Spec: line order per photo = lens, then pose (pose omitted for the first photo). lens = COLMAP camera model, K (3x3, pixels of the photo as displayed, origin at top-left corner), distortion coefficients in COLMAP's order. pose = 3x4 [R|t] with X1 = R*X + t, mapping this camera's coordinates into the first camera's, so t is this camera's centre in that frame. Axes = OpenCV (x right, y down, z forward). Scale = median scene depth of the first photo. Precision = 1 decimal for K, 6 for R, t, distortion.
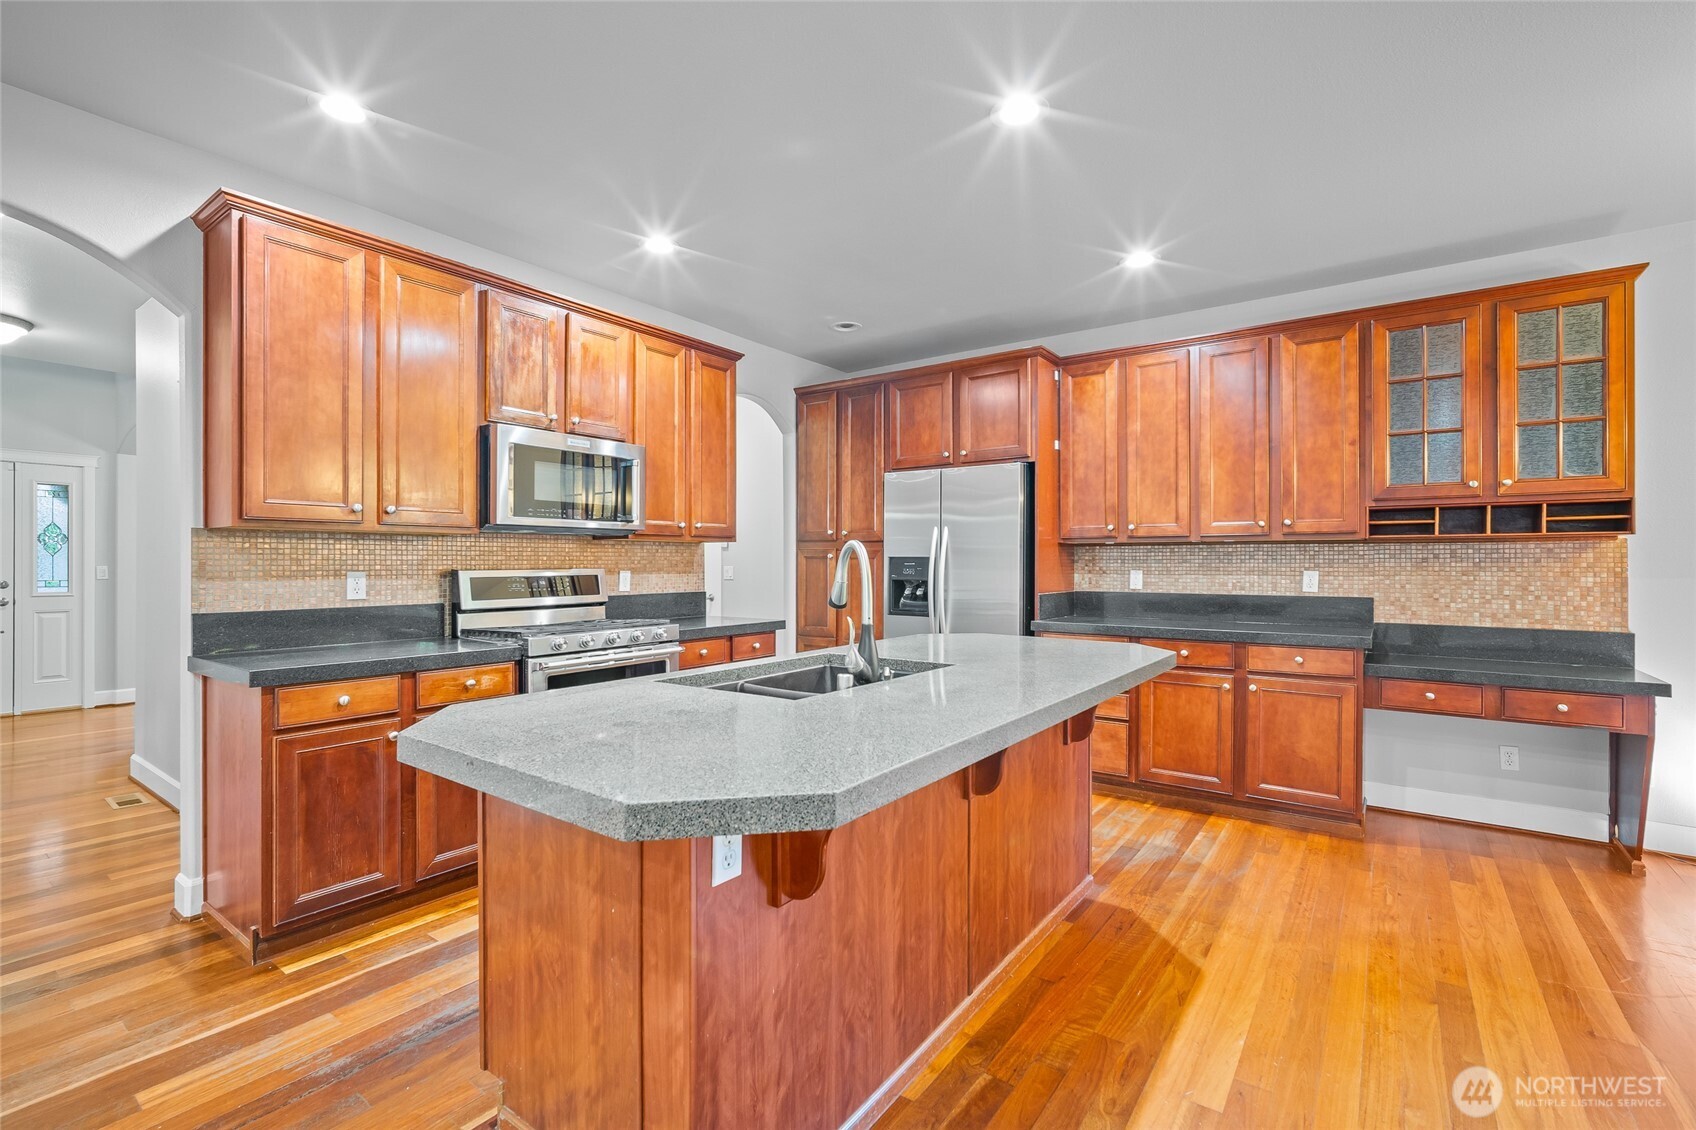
lens RADIAL K [[747.4, 0, 848.0], [0, 747.4, 565.0], [0, 0, 1]] dist [-0.004757, 0.000256]
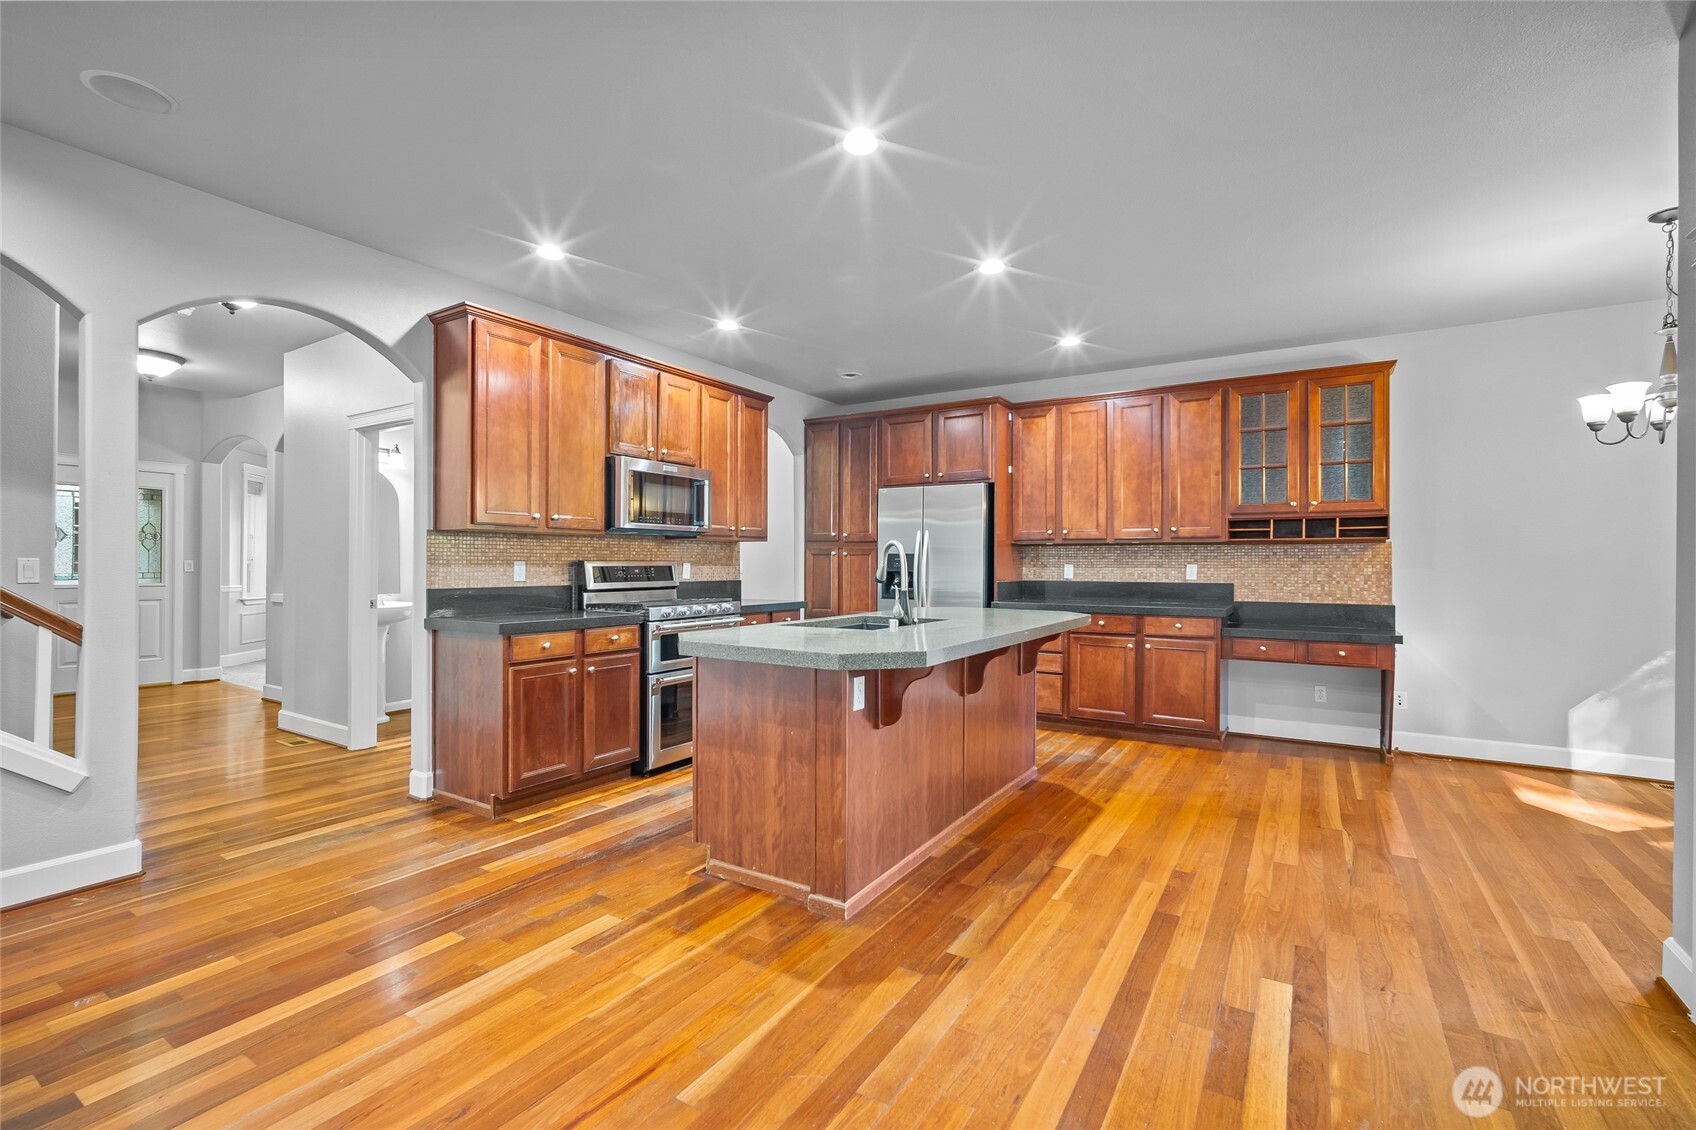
lens RADIAL K [[737.0, 0, 849.9], [0, 737.0, 564.6], [0, 0, 1]] dist [-0.002162, -0.000206]
pose [[0.997568, 0.002637, 0.069644, -0.127177], [-0.002523, 0.999995, -0.001720, 0.014717], [-0.069648, 0.001540, 0.997570, -0.379796]]
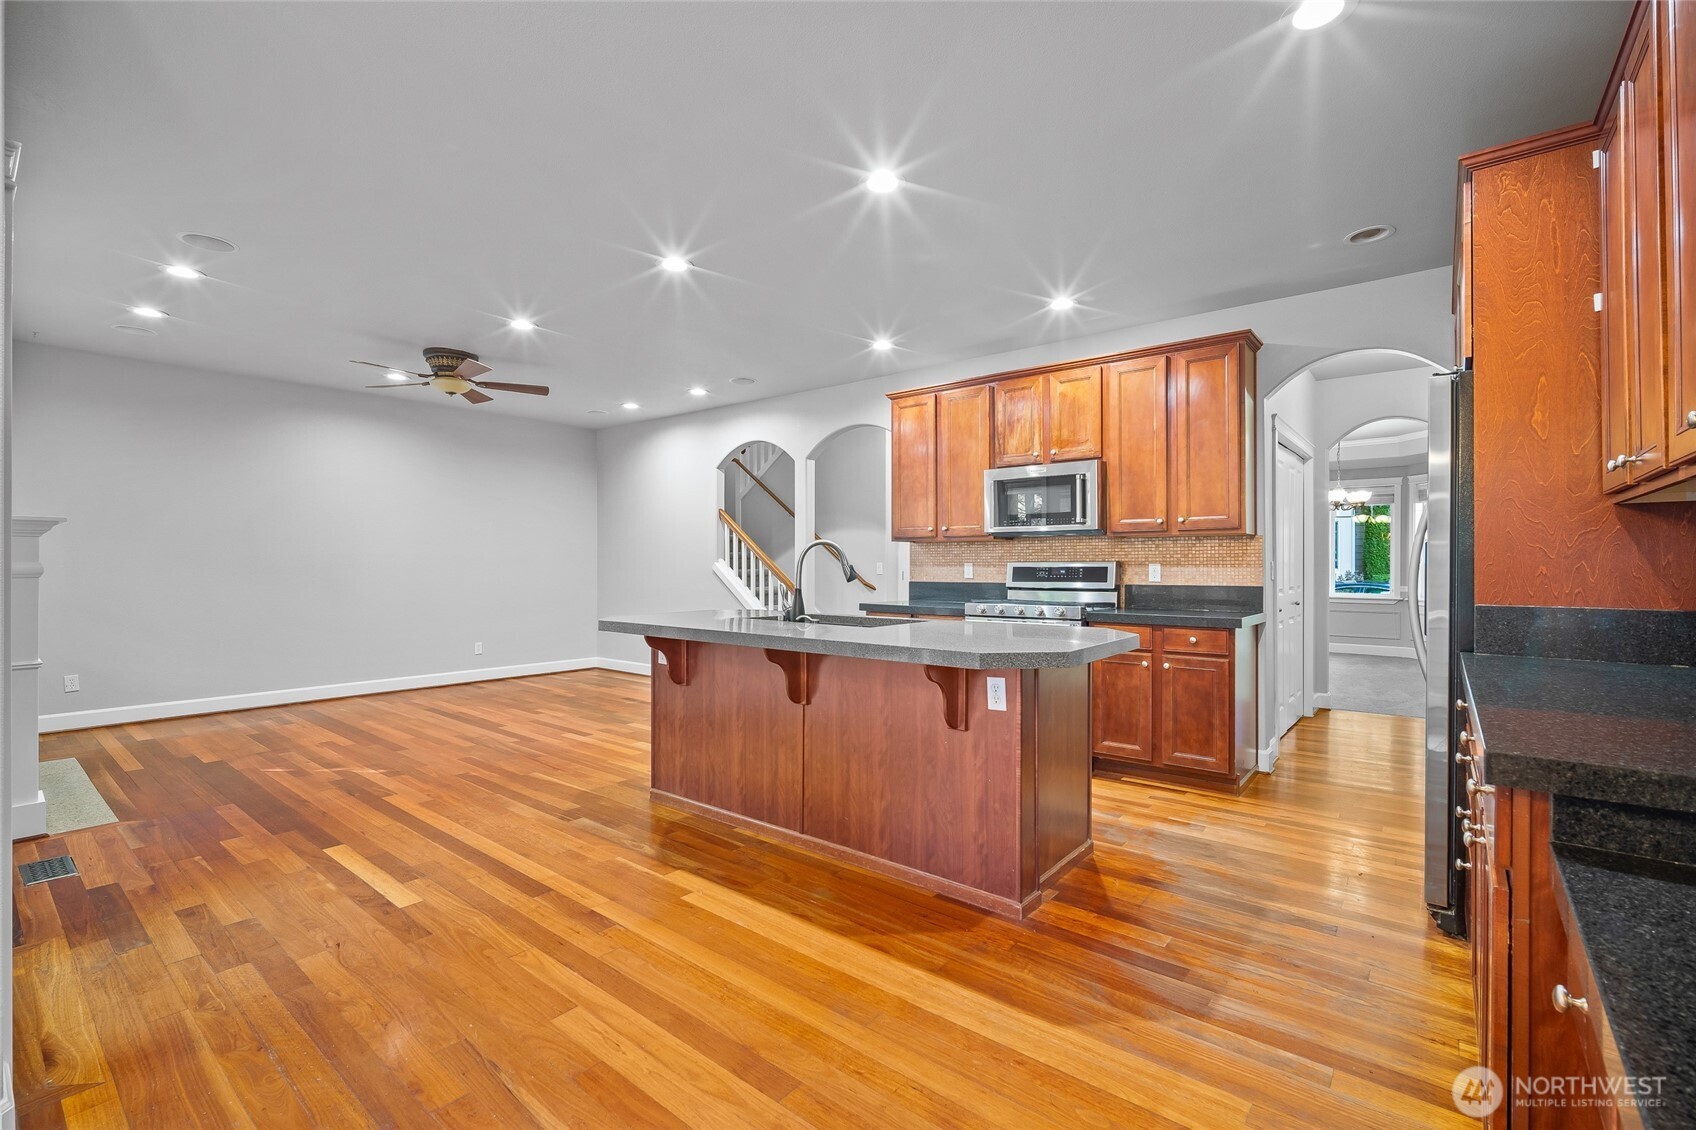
lens RADIAL K [[737.0, 0, 849.9], [0, 737.0, 564.6], [0, 0, 1]] dist [-0.002162, -0.000206]
pose [[-0.045037, -0.000586, -0.998985, 1.042640], [-0.003093, 0.999995, -0.000448, 0.013936], [0.998981, 0.003069, -0.045039, 0.726597]]
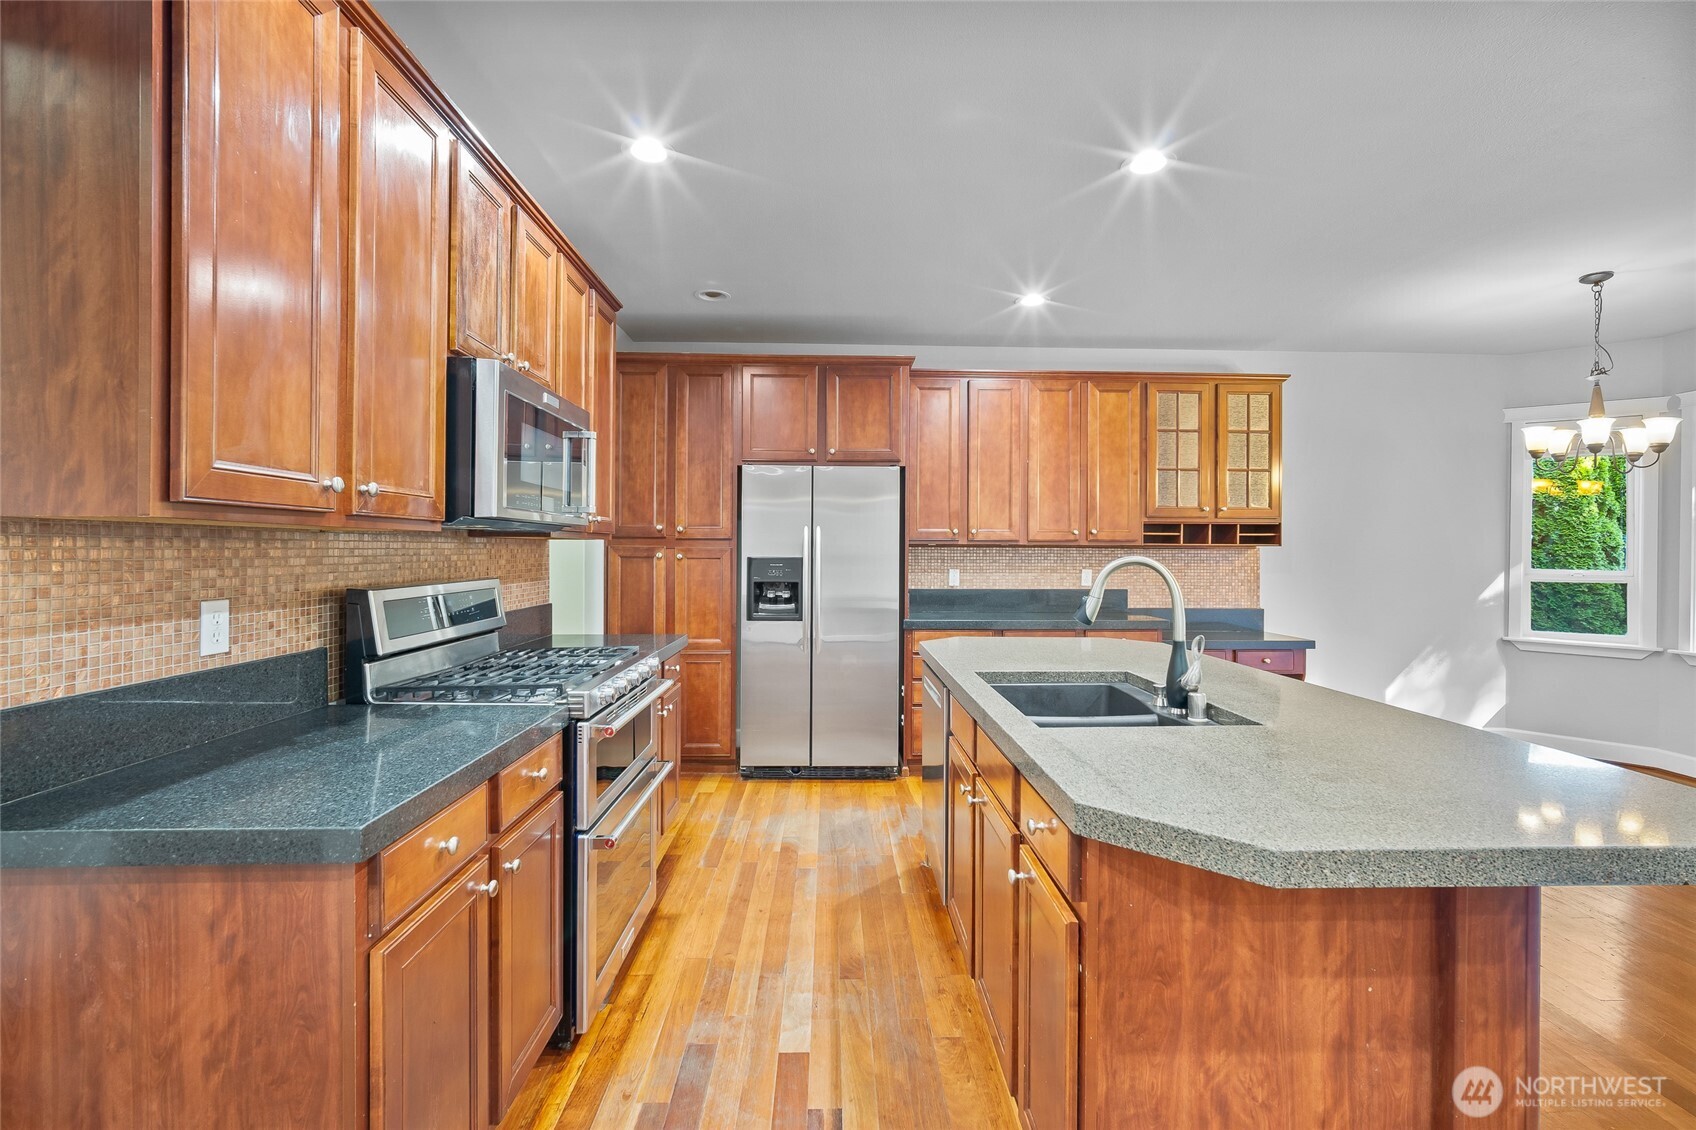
lens RADIAL K [[745.8, 0, 853.6], [0, 745.8, 551.0], [0, 0, 1]] dist [-0.003537, -0.000244]
pose [[0.790884, 0.003209, 0.611958, -0.571007], [-0.002750, 0.999995, -0.001690, -0.024150], [-0.611961, -0.000347, 0.790888, 0.286805]]
